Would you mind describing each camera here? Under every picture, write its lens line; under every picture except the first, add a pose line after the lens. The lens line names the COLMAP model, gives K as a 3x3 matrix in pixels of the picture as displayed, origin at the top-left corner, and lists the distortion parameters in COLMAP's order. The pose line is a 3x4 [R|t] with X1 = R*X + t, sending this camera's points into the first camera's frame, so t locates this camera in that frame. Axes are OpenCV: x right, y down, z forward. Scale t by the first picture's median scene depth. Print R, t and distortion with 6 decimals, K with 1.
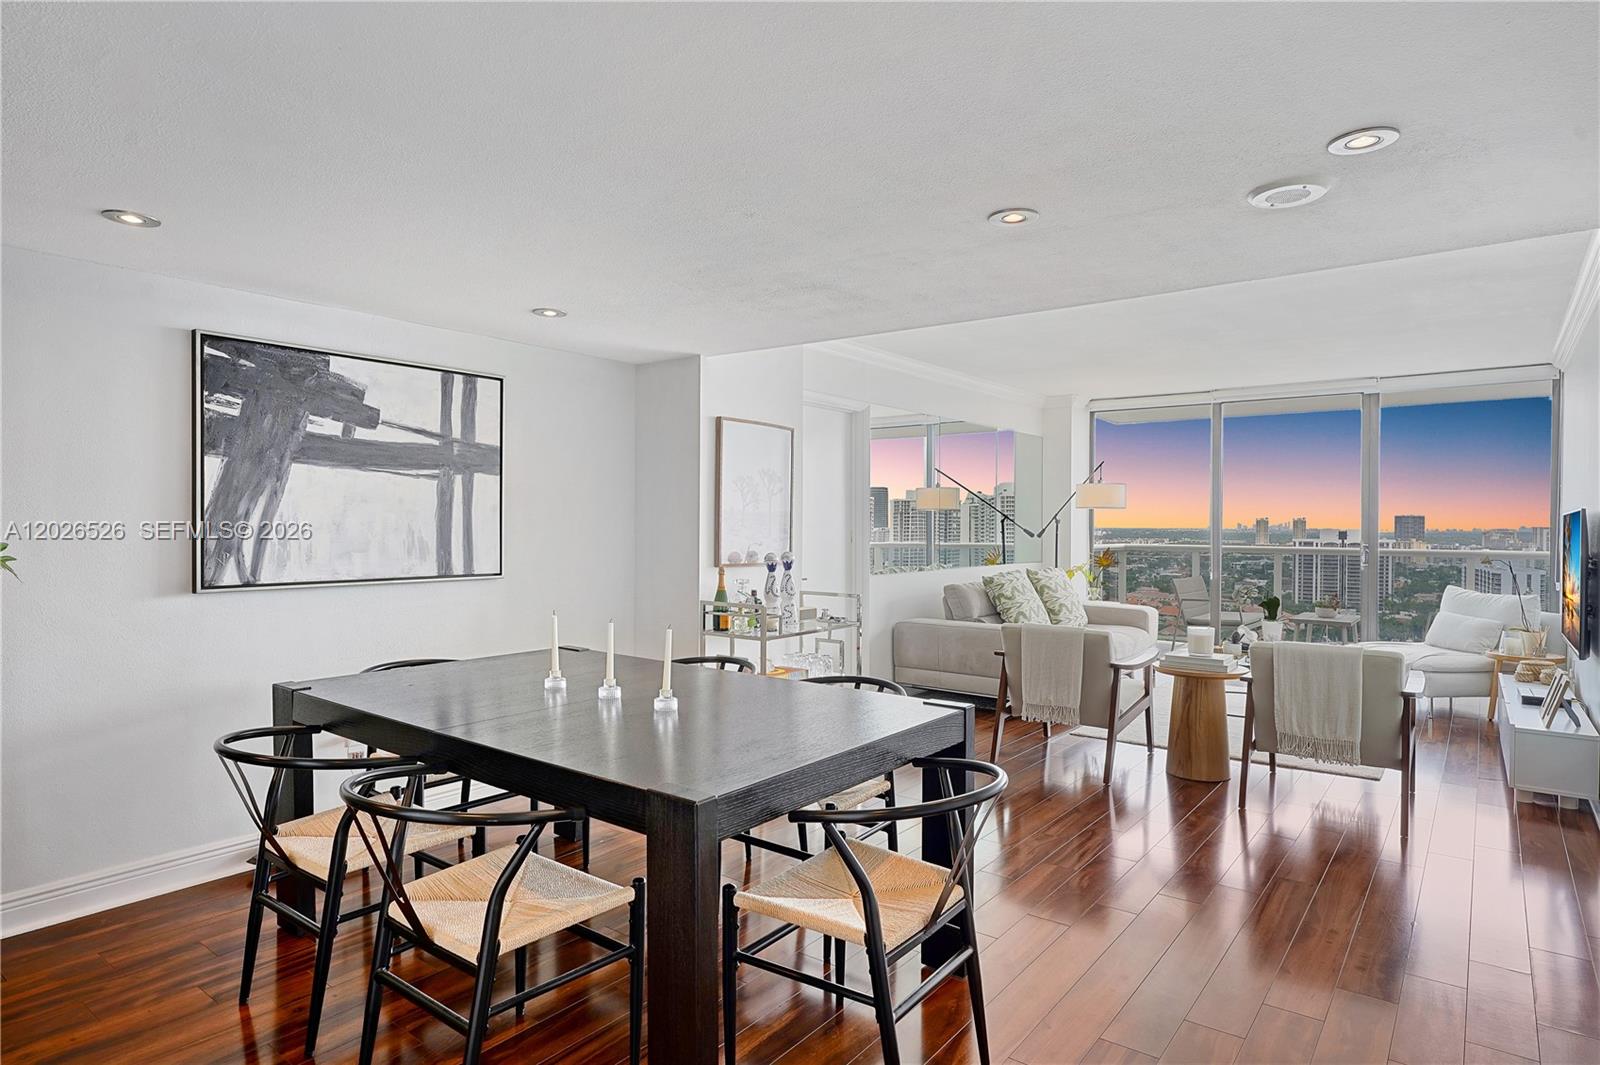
lens RADIAL K [[896.6, 0, 791.4], [0, 896.6, 536.7], [0, 0, 1]] dist [-0.001931, 0.005685]
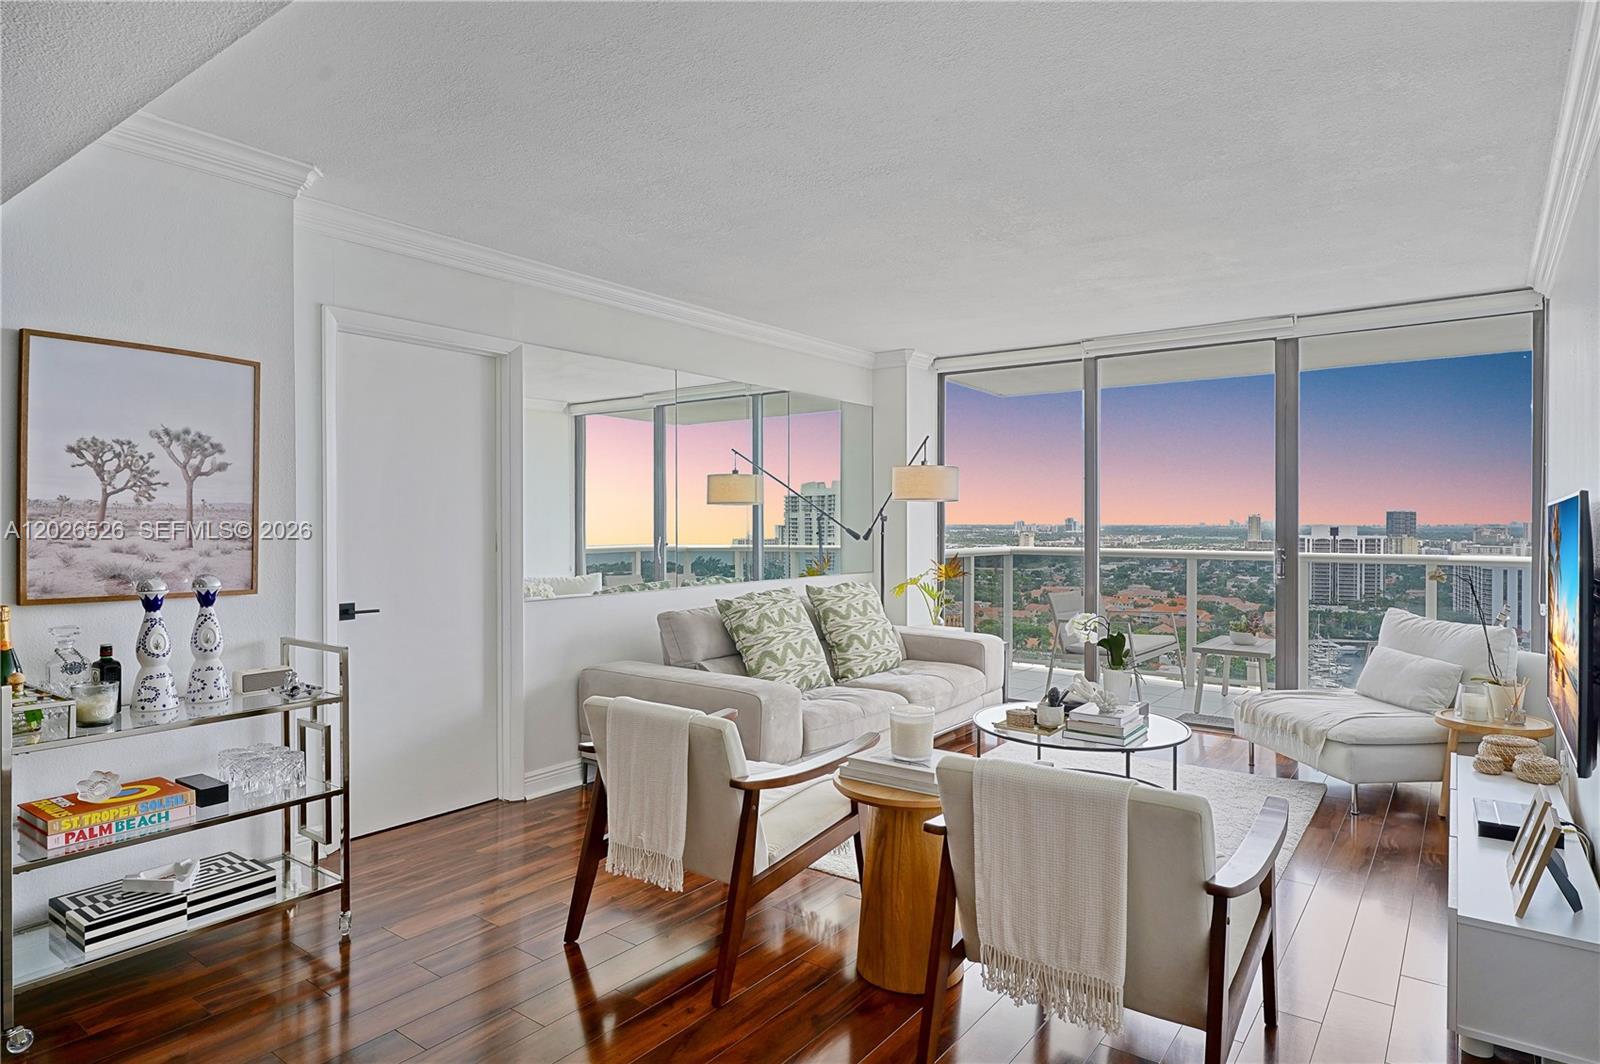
lens RADIAL K [[896.6, 0, 811.7], [0, 896.6, 531.5], [0, 0, 1]] dist [-0.001931, 0.005685]
pose [[0.999798, -0.004421, 0.019630, 0.272977], [0.004497, 0.999983, -0.003831, -0.004548], [-0.019613, 0.003919, 0.999800, 0.314633]]
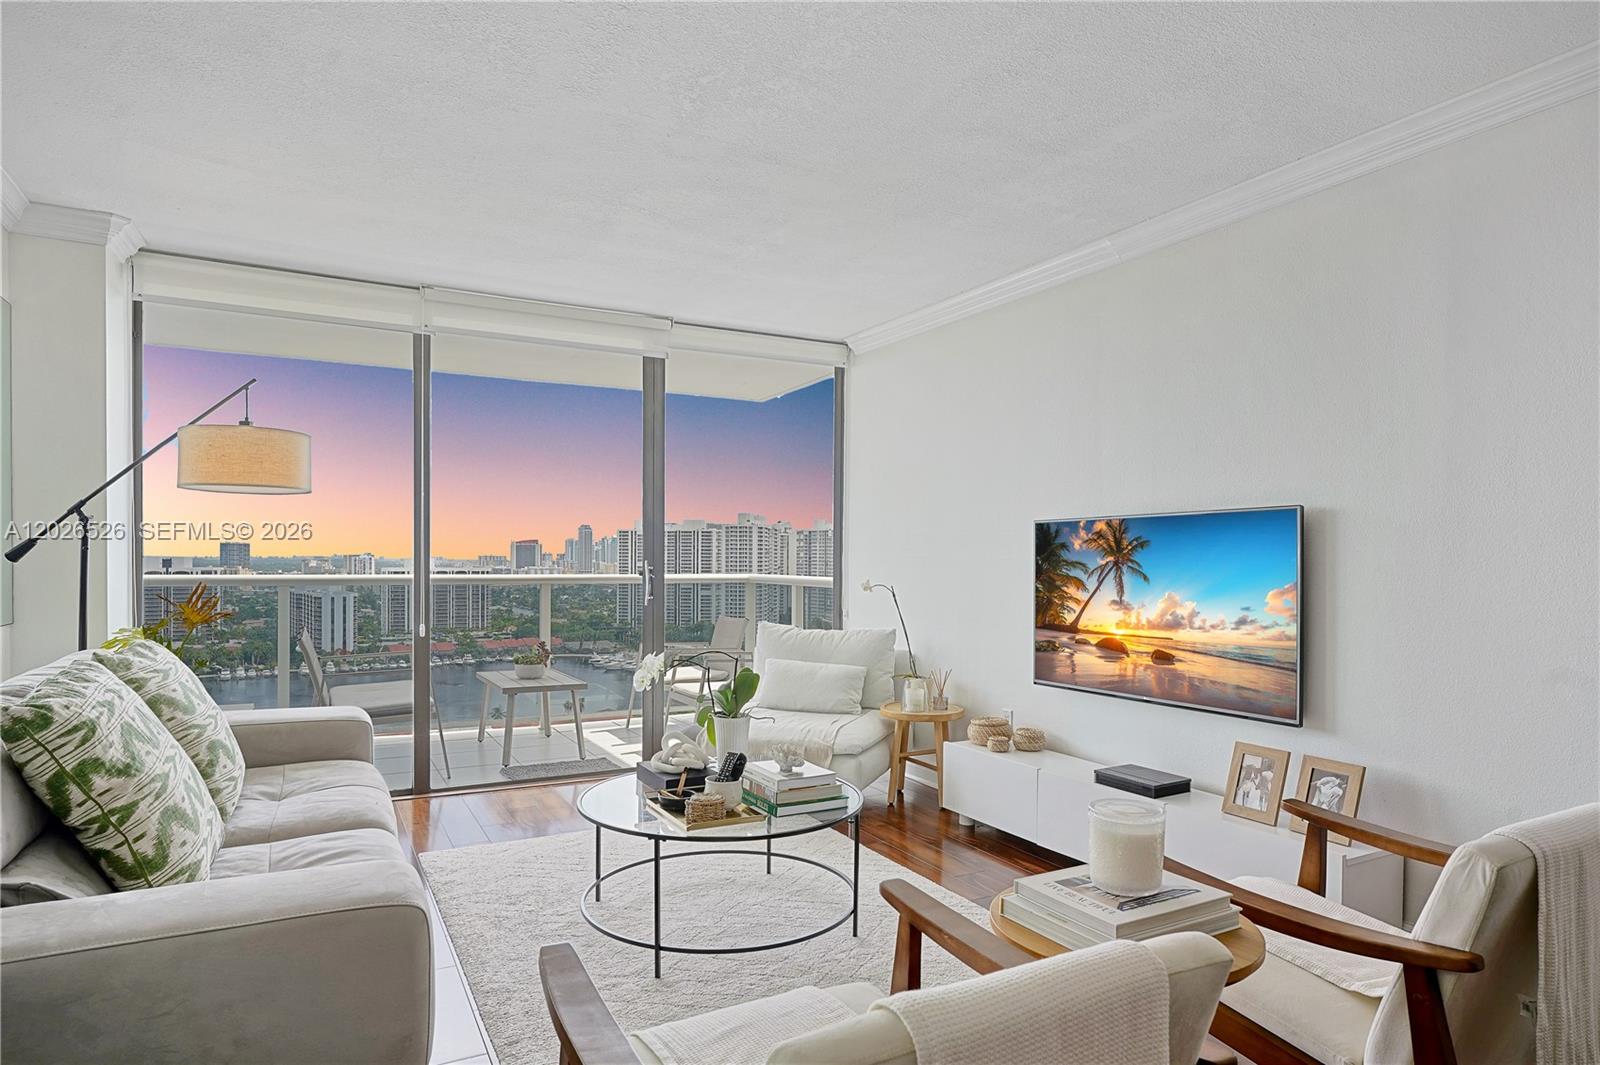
lens RADIAL K [[896.6, 0, 796.1], [0, 896.6, 531.5], [0, 0, 1]] dist [-0.001931, 0.005685]
pose [[0.381371, 0.028230, 0.923991, 0.052103], [0.005120, 0.999454, -0.032649, 0.000689], [-0.924408, 0.017182, 0.381018, 0.676006]]
